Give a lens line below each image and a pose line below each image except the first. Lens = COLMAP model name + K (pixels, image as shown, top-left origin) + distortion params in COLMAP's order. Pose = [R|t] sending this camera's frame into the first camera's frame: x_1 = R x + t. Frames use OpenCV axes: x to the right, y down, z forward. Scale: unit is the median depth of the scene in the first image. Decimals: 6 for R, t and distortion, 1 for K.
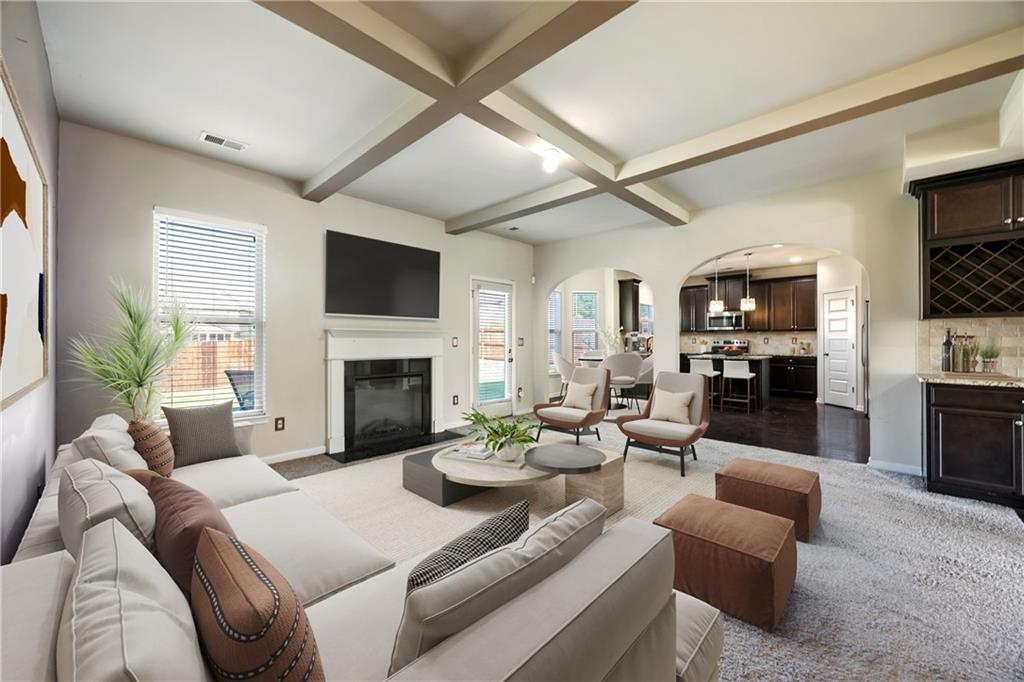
lens RADIAL K [[401.4, 0, 514.2], [0, 401.4, 336.3], [0, 0, 1]] dist [0.000367, 0.000158]
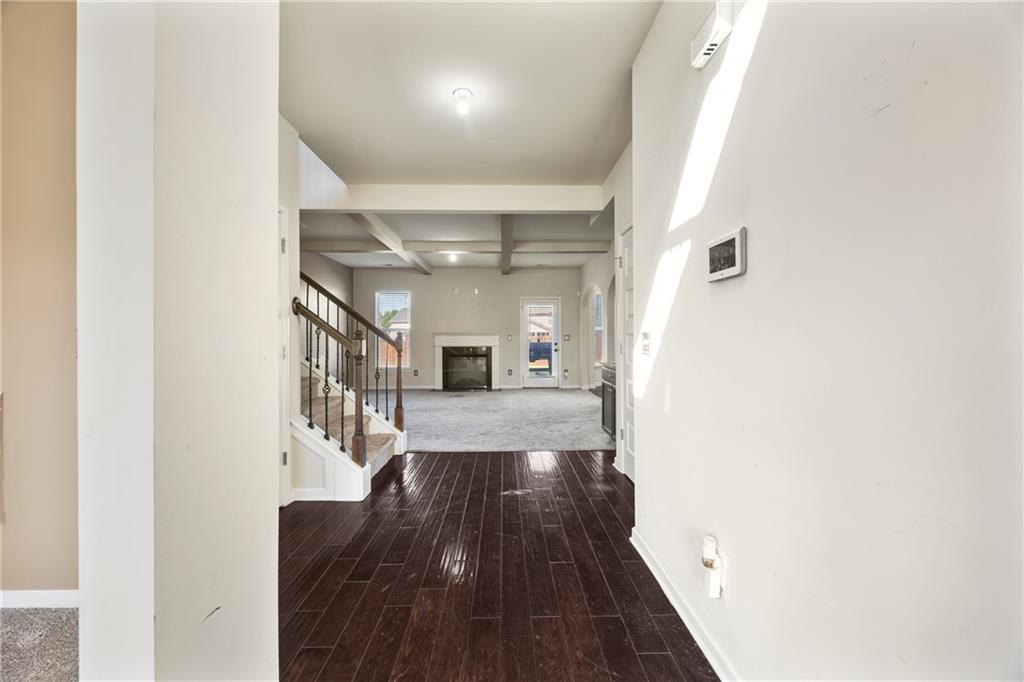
lens RADIAL K [[401.4, 0, 514.2], [0, 401.4, 336.3], [0, 0, 1]] dist [0.000367, 0.000158]
pose [[0.697631, -0.003502, -0.716449, 1.121781], [0.010067, 0.999937, 0.004915, -0.000275], [0.716386, -0.010641, 0.697623, -0.163866]]
